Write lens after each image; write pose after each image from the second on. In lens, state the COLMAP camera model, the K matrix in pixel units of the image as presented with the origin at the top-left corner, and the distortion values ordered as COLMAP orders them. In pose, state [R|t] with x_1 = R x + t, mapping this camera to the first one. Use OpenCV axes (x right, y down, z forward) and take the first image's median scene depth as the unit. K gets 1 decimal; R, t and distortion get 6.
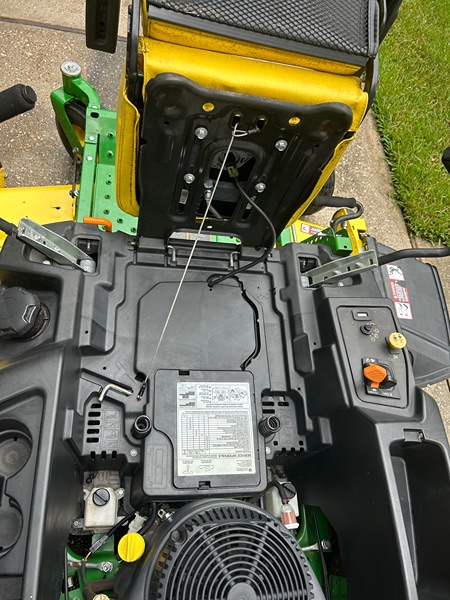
lens RADIAL K [[453.6, 0, 225.5], [0, 453.6, 298.5], [0, 0, 1]] dist [0.023053, -0.024144]
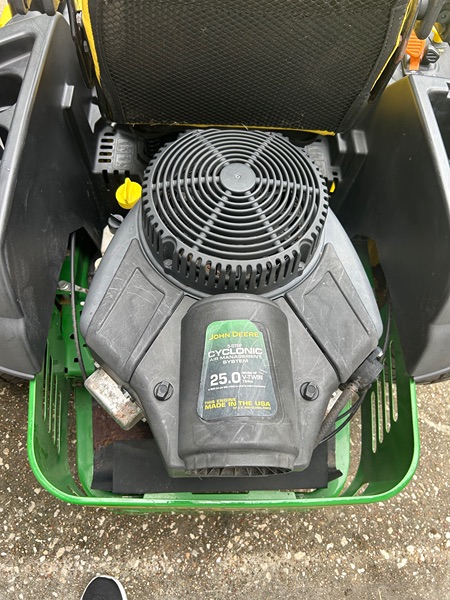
lens RADIAL K [[453.6, 0, 220.0], [0, 453.6, 302.8], [0, 0, 1]] dist [0.023053, -0.024144]
pose [[0.983498, -0.047462, -0.174584, 0.099236], [0.045694, 0.998855, -0.014136, 0.634007], [0.175055, 0.005925, 0.984541, 0.102177]]
